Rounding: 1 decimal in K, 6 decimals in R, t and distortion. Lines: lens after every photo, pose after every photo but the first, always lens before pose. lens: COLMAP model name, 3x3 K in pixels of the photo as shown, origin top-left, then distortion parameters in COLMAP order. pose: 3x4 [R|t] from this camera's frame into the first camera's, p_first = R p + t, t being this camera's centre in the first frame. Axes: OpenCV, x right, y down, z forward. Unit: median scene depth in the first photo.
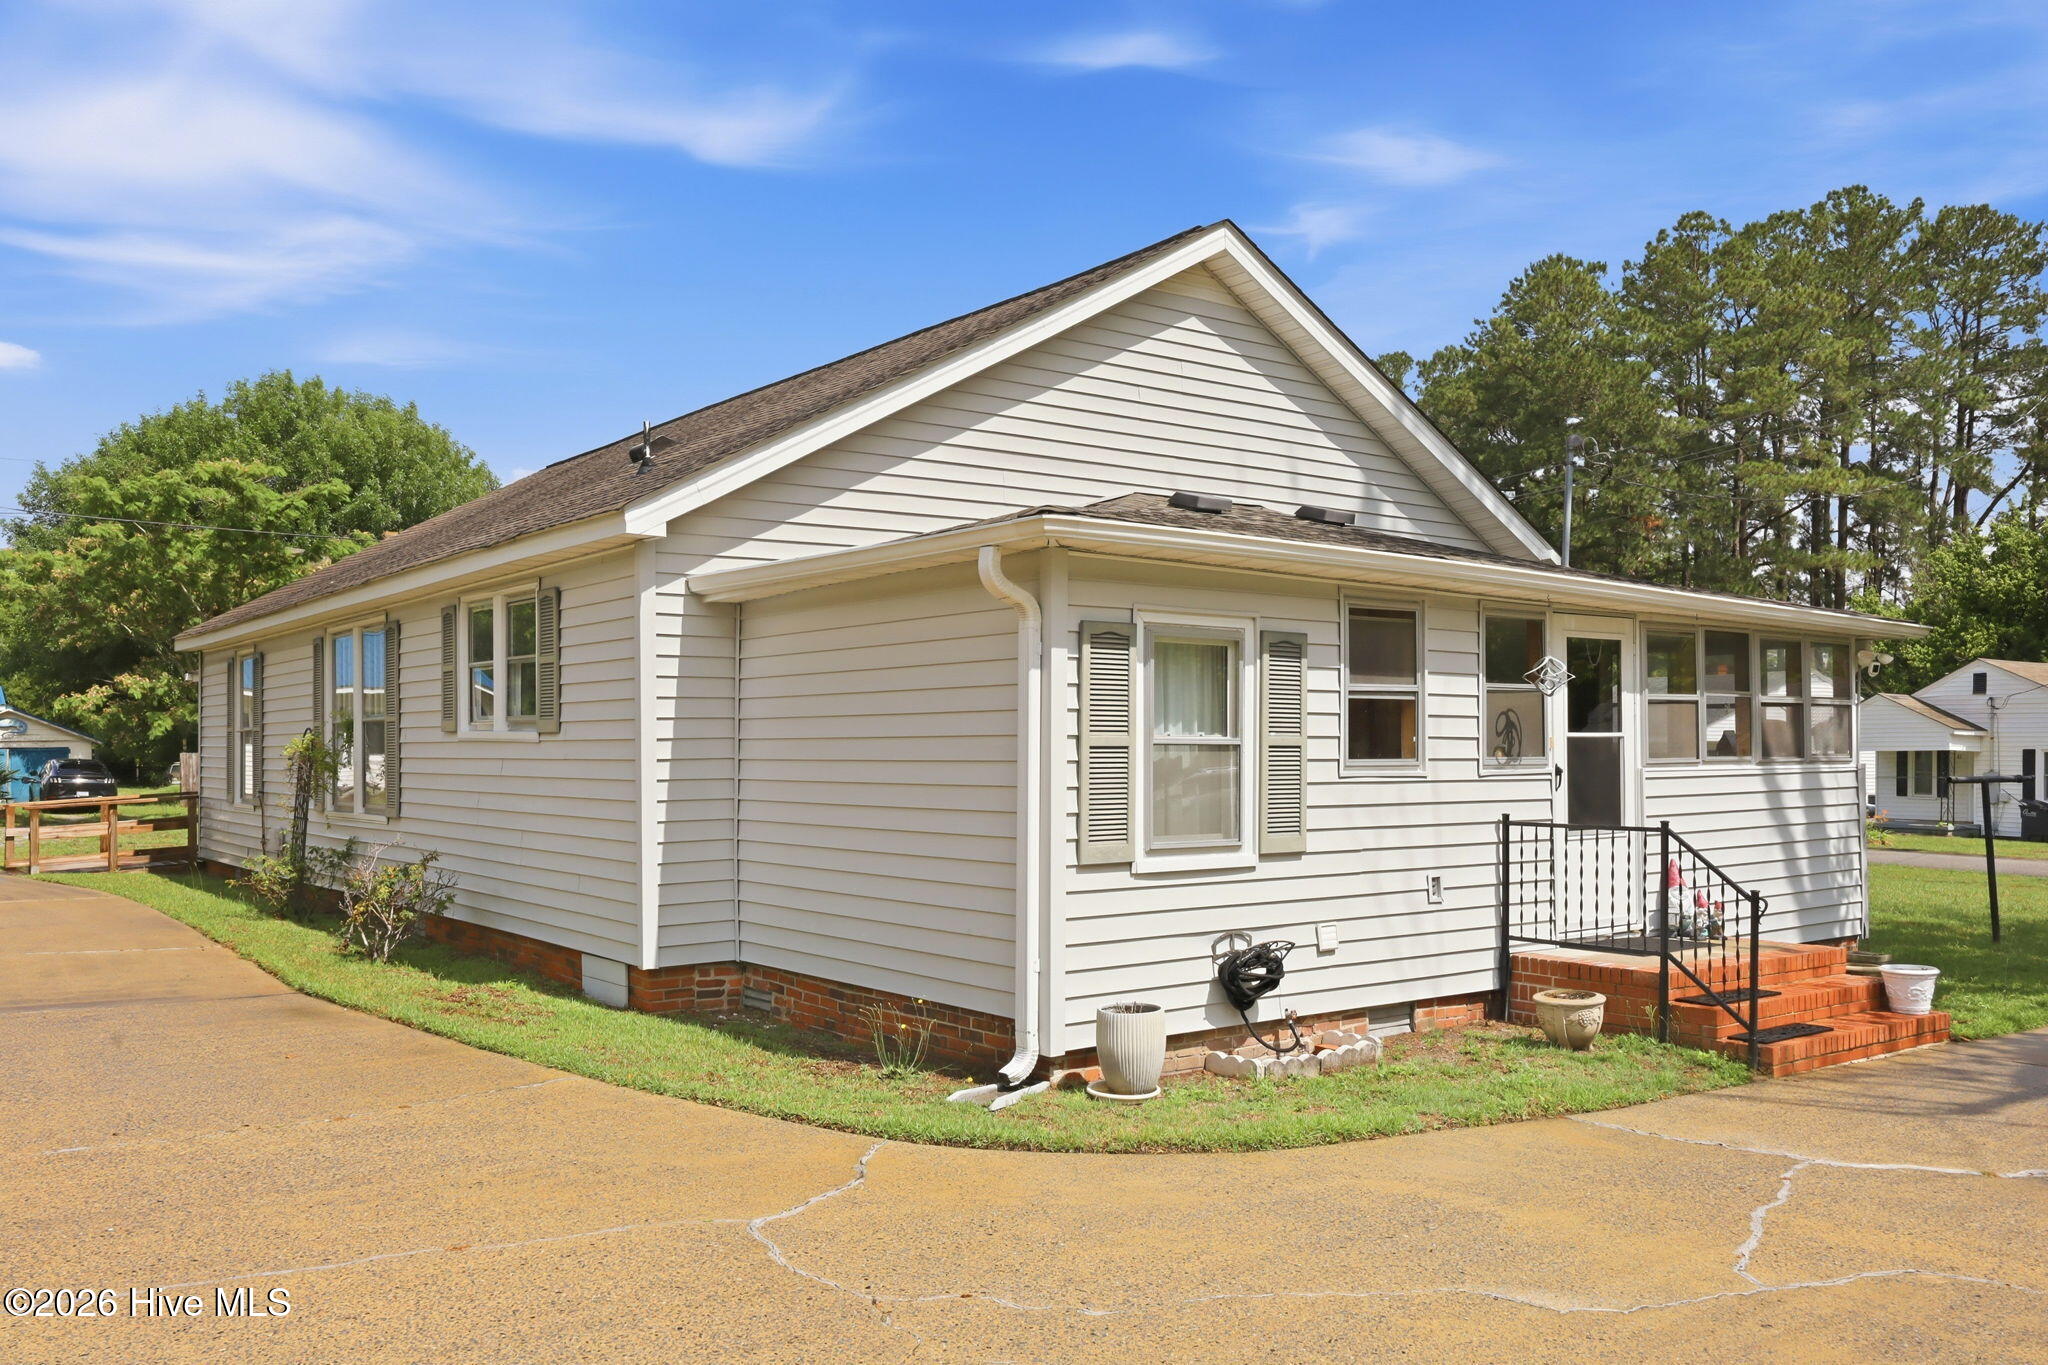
lens RADIAL K [[1663.7, 0, 1025.6], [0, 1663.7, 763.6], [0, 0, 1]] dist [-0.011745, 0.042442]
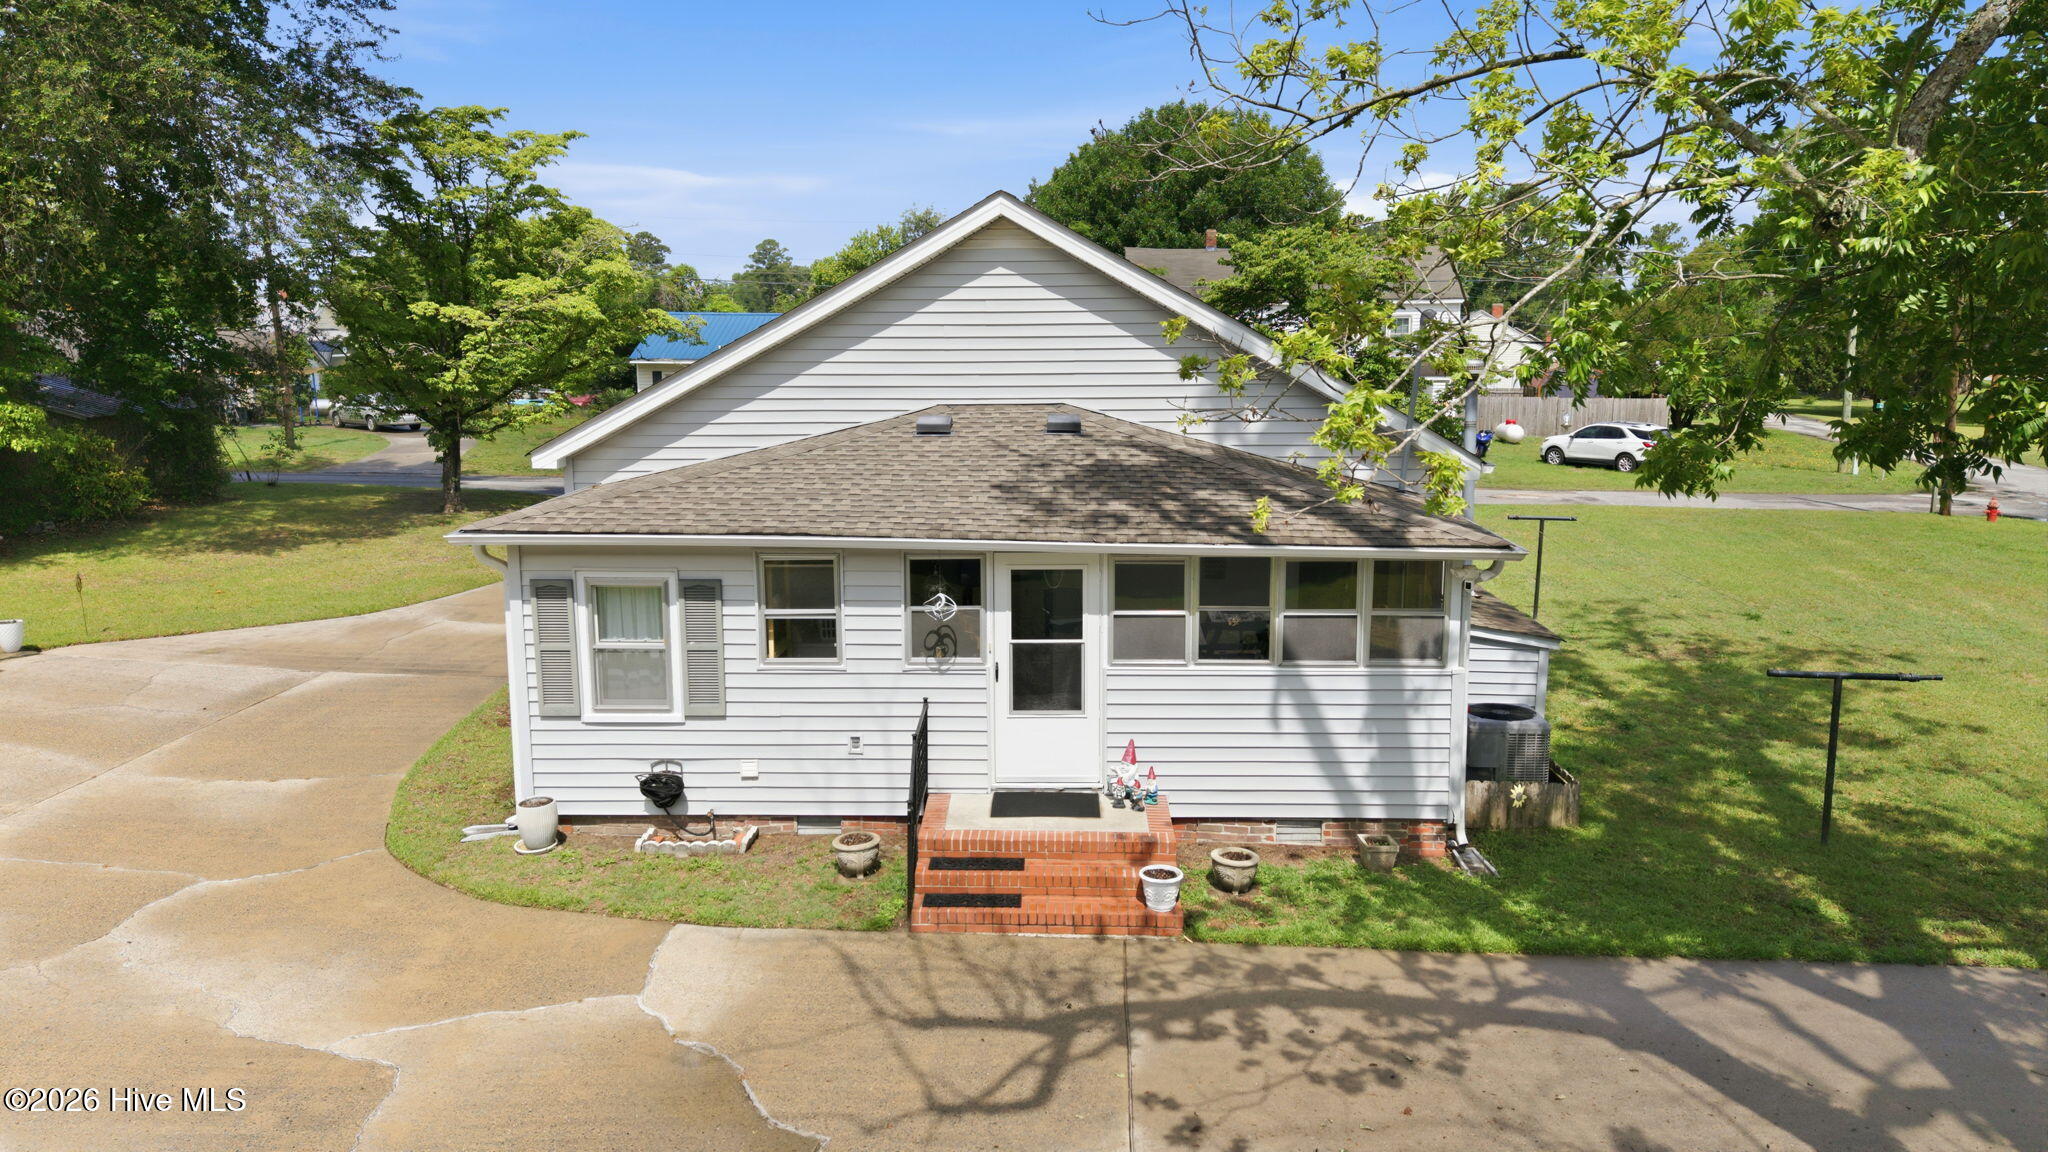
lens RADIAL K [[1376.2, 0, 1021.8], [0, 1376.2, 569.9], [0, 0, 1]] dist [0.034837, -0.040070]
pose [[0.777482, 0.106952, -0.619744, 1.068011], [-0.004431, 0.986341, 0.164658, -0.271133], [0.628890, -0.125272, 0.767336, 0.170455]]
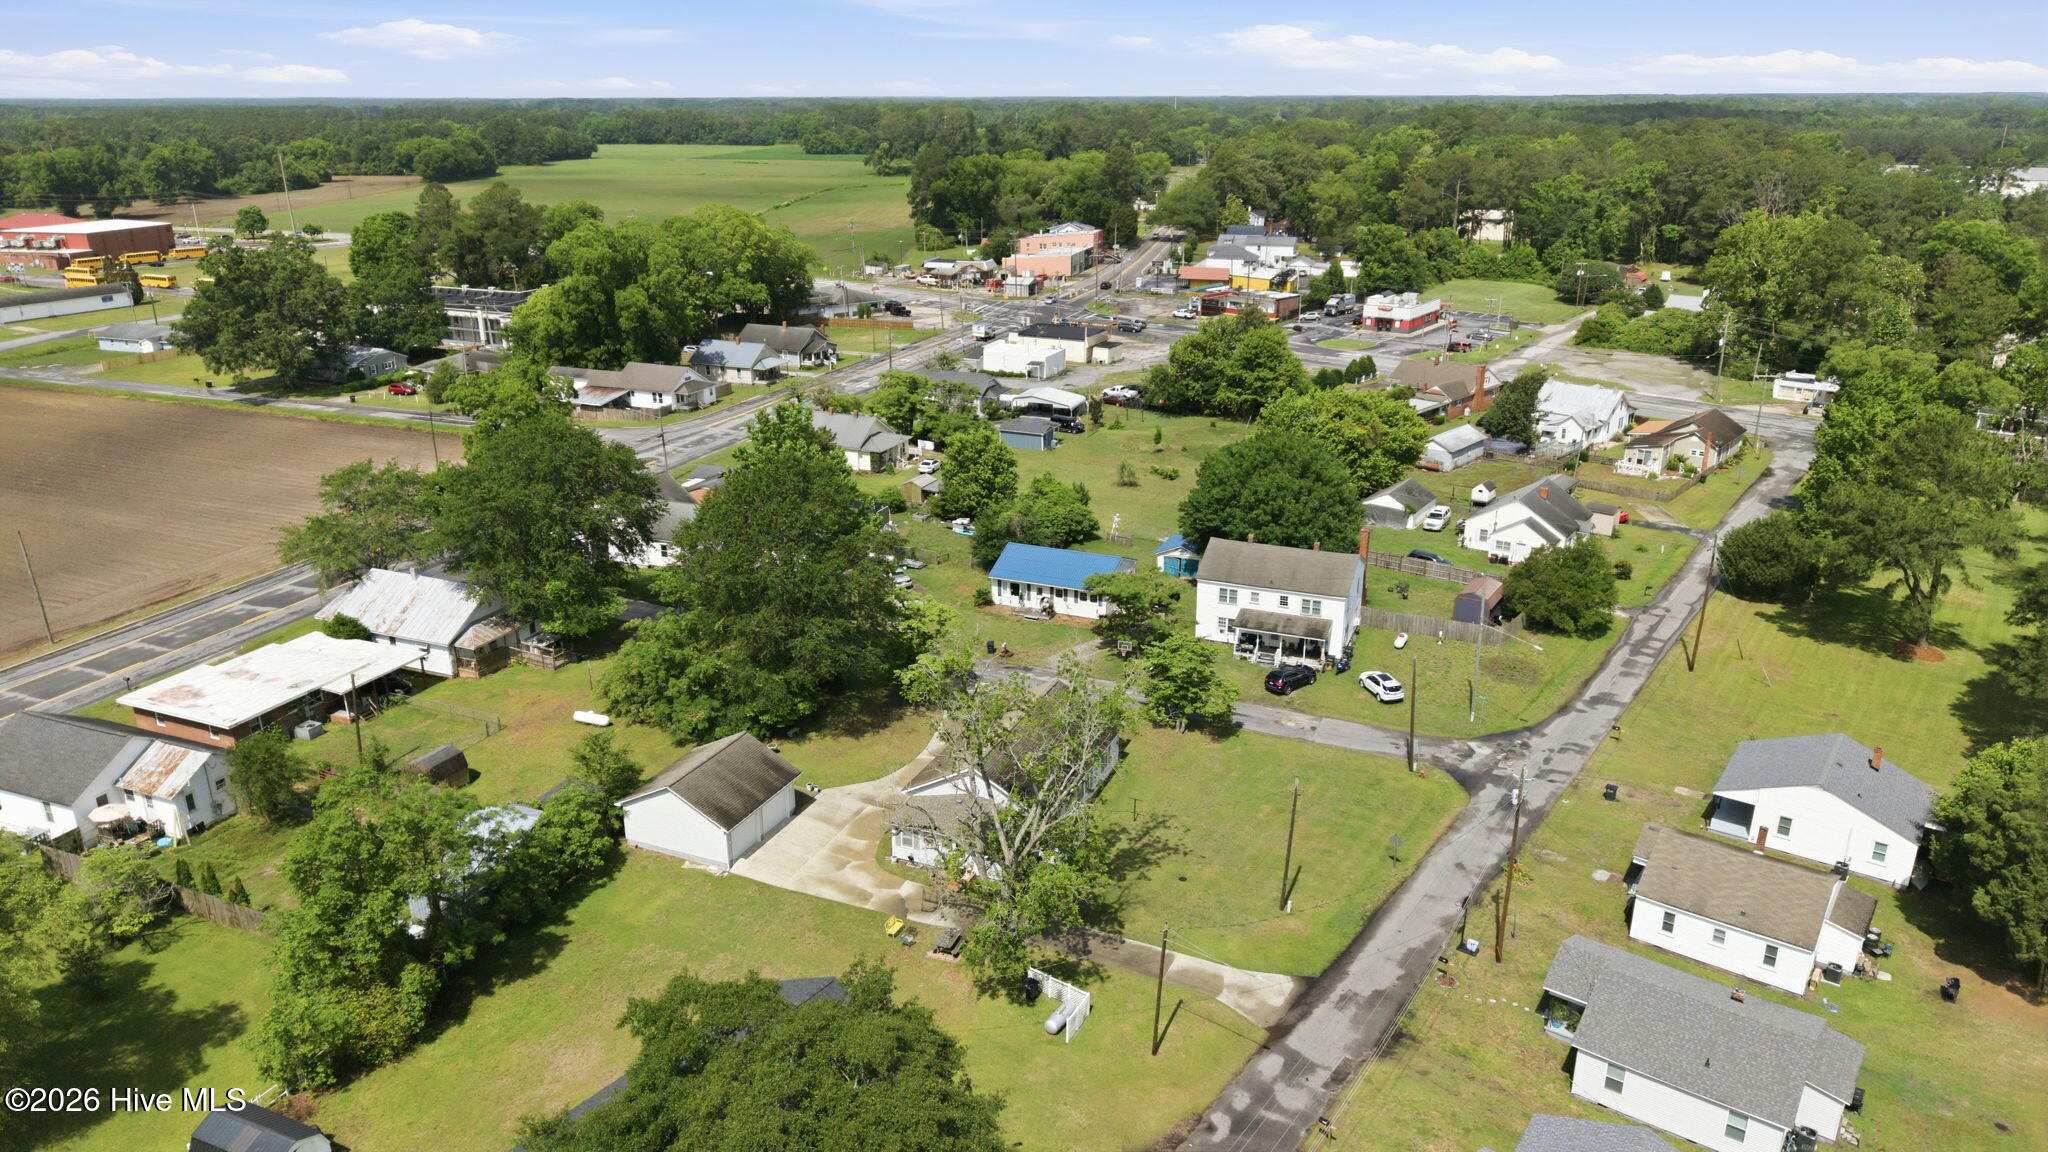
lens RADIAL K [[1376.2, 0, 1027.7], [0, 1376.2, 594.6], [0, 0, 1]] dist [0.034837, -0.040070]
pose [[0.504913, 0.305416, -0.807331, 6.748822], [-0.008255, 0.936976, 0.349298, -4.321460], [0.863131, -0.169700, 0.475613, -2.237635]]
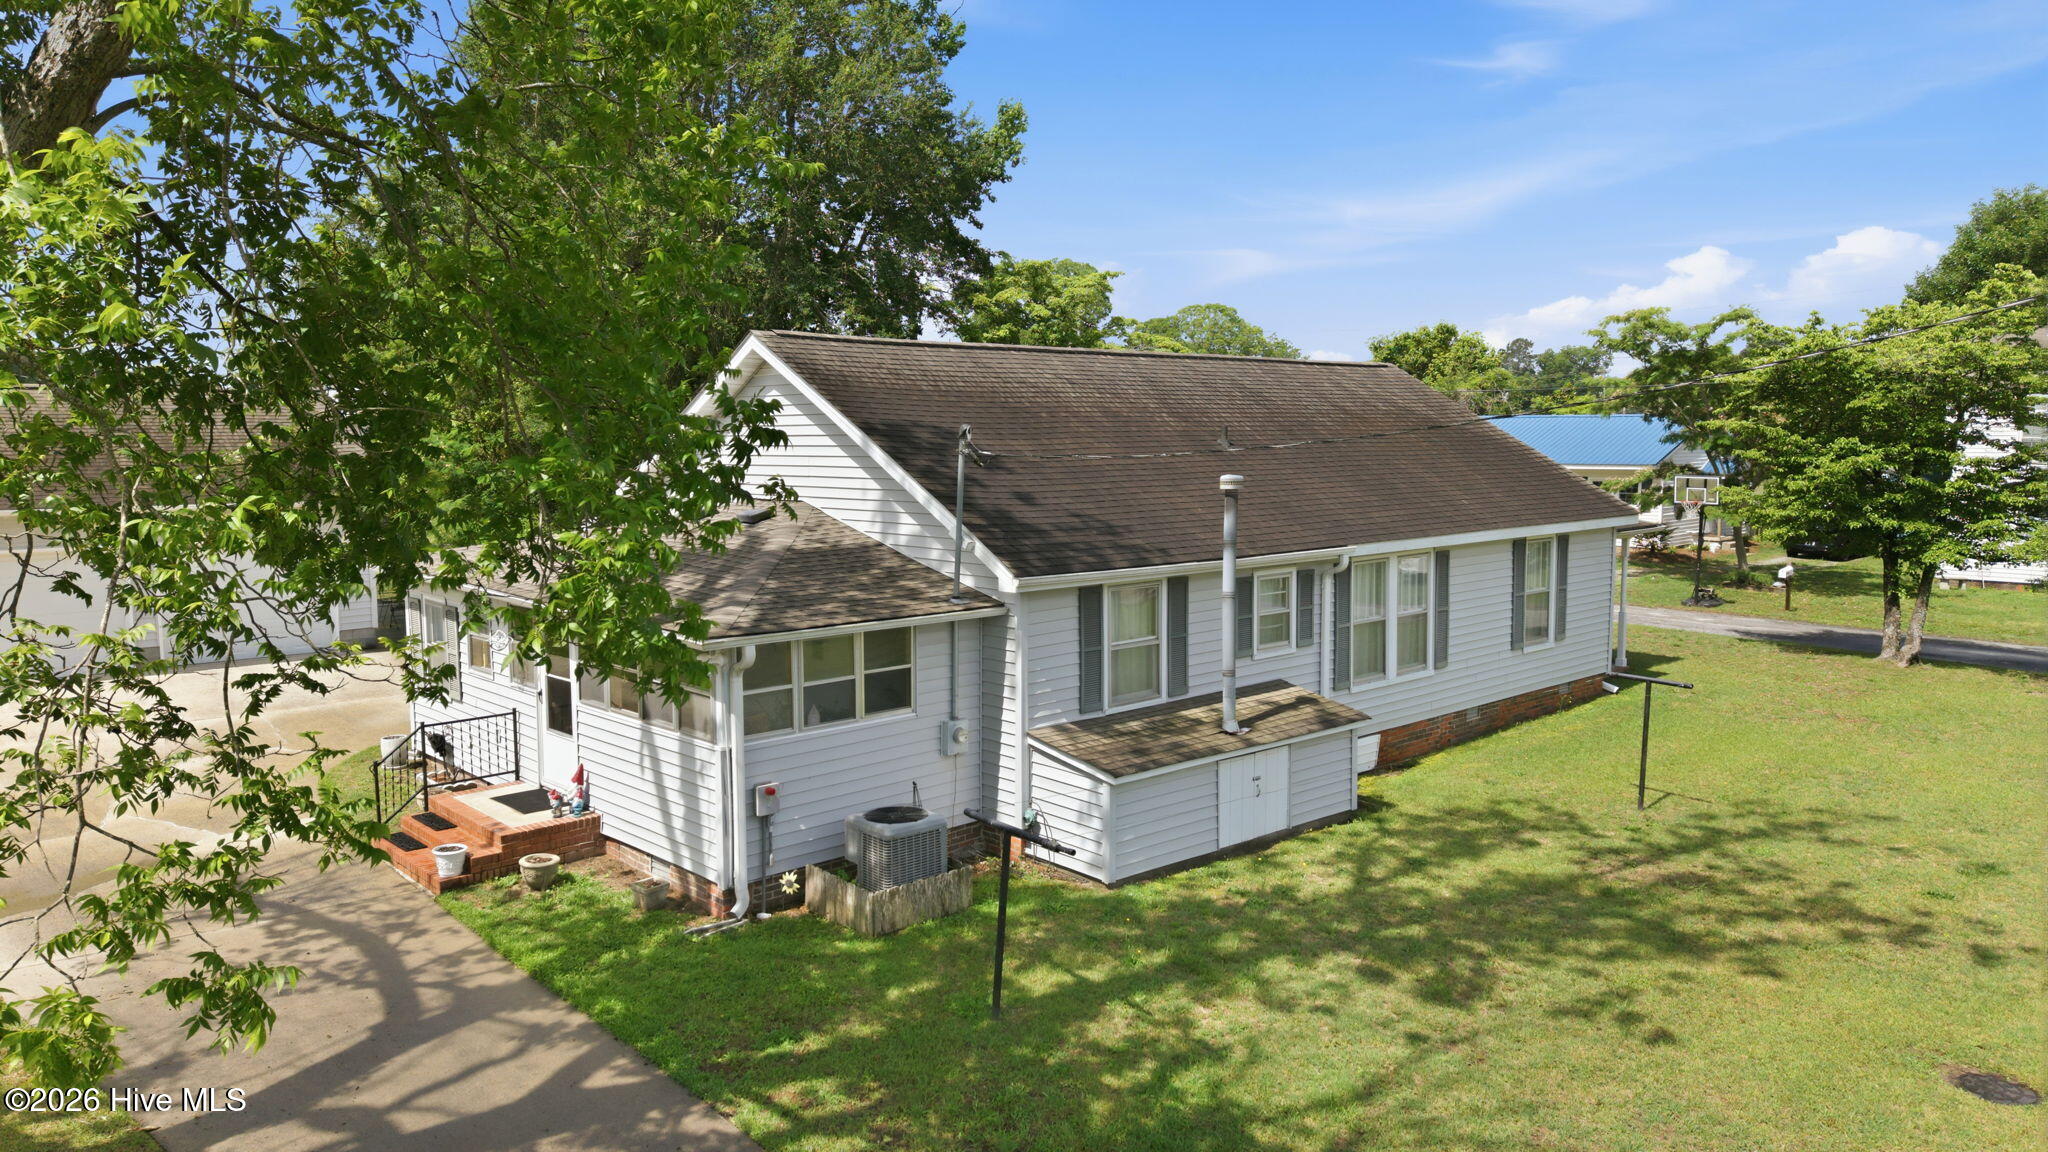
lens RADIAL K [[1376.2, 0, 1008.1], [0, 1376.2, 571.8], [0, 0, 1]] dist [0.034837, -0.040070]
pose [[0.091831, 0.101288, -0.990610, 1.920015], [-0.005586, 0.994850, 0.101204, -0.293691], [0.995759, -0.003760, 0.091924, 1.427794]]
